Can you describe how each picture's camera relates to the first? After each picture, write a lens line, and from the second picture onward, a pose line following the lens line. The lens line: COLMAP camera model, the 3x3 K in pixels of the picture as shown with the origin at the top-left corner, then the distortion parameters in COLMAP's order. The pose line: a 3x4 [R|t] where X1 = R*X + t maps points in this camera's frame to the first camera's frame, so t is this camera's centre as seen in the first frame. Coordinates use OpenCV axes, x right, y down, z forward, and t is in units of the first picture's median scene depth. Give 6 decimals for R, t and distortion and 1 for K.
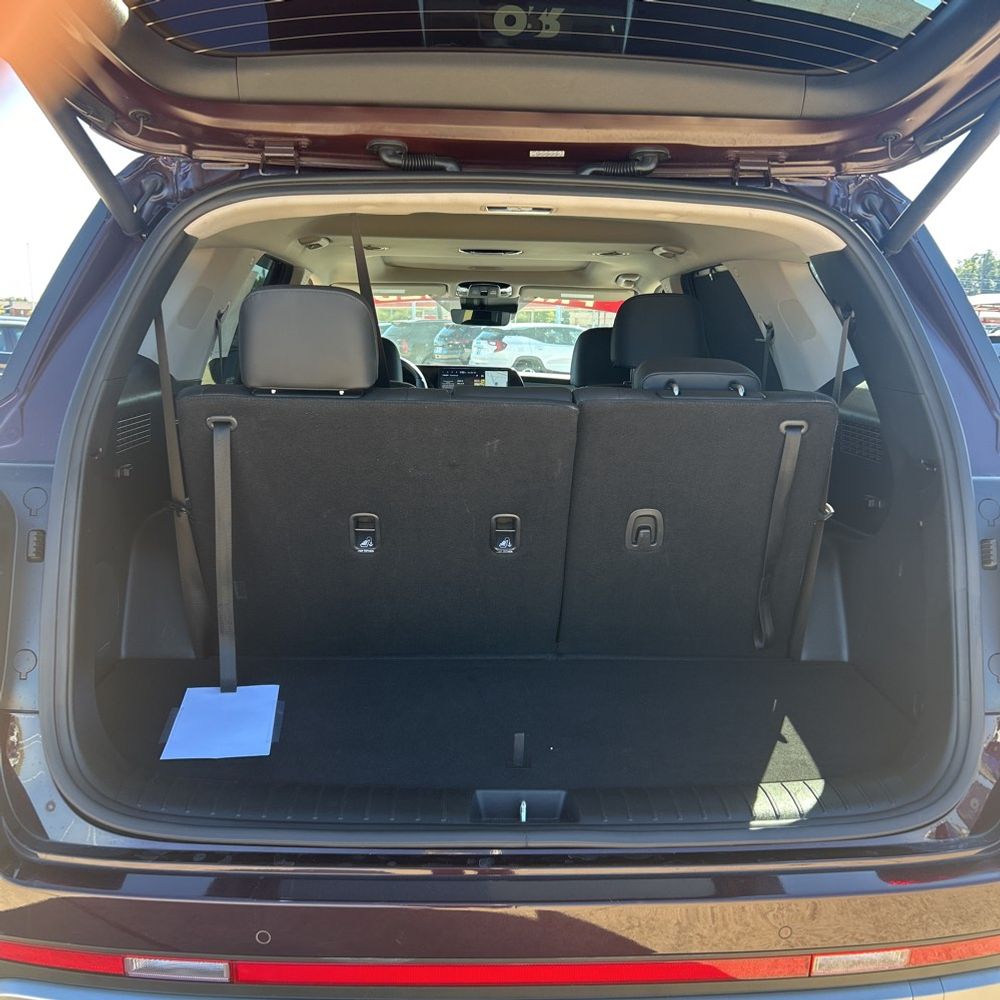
lens RADIAL K [[987.1, 0, 491.6], [0, 987.1, 496.5], [0, 0, 1]] dist [0.068823, -0.090255]
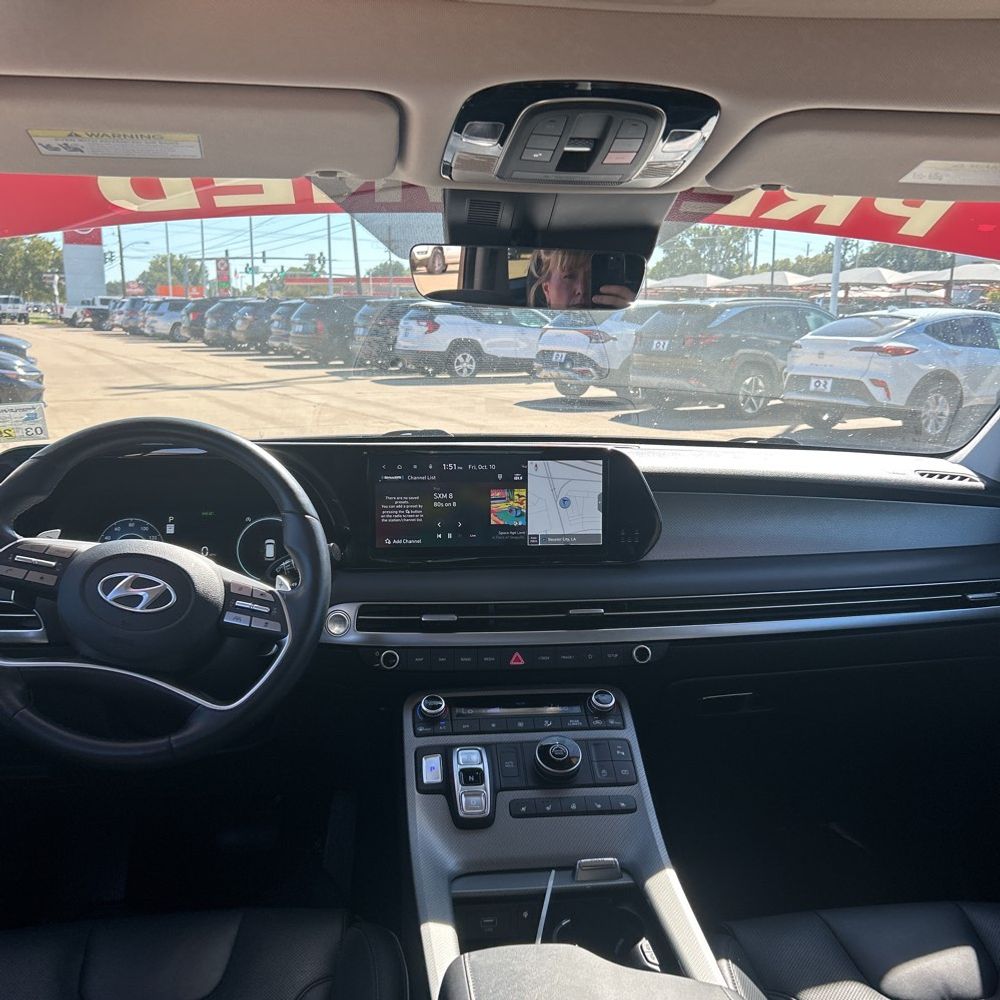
lens RADIAL K [[987.1, 0, 491.6], [0, 987.1, 496.5], [0, 0, 1]] dist [0.068823, -0.090255]
pose [[0.996904, -0.018122, 0.076516, -0.016490], [0.016381, 0.999594, 0.023327, -0.050741], [-0.076907, -0.022001, 0.996795, 0.290063]]
